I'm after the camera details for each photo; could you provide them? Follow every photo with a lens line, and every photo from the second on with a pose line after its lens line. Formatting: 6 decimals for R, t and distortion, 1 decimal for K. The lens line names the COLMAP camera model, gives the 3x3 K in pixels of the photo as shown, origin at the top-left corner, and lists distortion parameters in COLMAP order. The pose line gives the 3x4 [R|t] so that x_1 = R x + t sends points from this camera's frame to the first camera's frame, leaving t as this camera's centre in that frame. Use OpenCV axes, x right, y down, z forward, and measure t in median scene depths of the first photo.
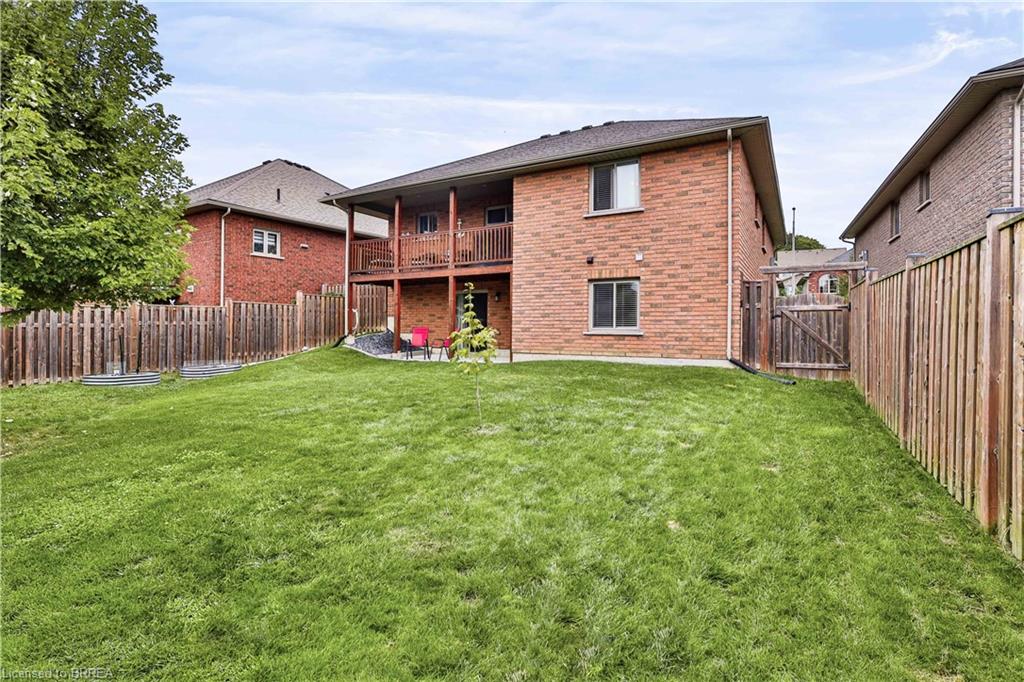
lens RADIAL K [[496.6, 0, 504.7], [0, 496.6, 330.5], [0, 0, 1]] dist [-0.001124, -0.001166]
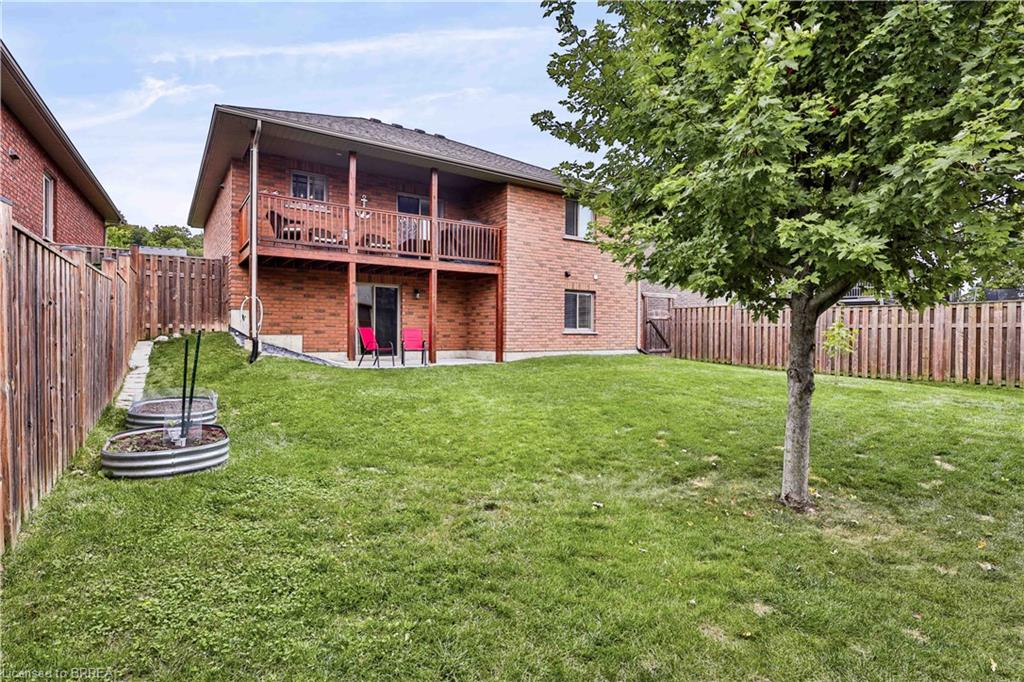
lens RADIAL K [[478.4, 0, 509.7], [0, 478.4, 336.3], [0, 0, 1]] dist [0.000760, 0.000004]
pose [[0.437202, -0.015224, 0.899234, -0.795073], [-0.001278, 0.999845, 0.017549, -0.005506], [-0.899362, -0.008821, 0.437115, 0.493807]]
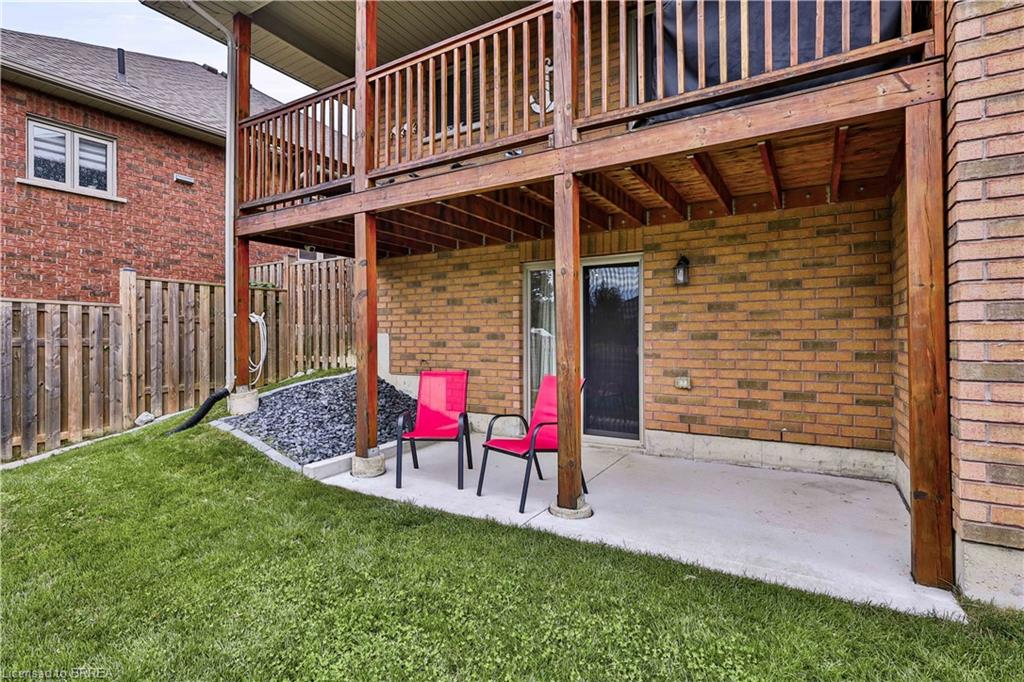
lens RADIAL K [[496.6, 0, 511.7], [0, 496.6, 338.0], [0, 0, 1]] dist [-0.001124, -0.001166]
pose [[0.999738, -0.008248, -0.021361, -0.126091], [0.008086, 0.999938, -0.007648, -0.024547], [0.021422, 0.007473, 0.999743, 0.731324]]
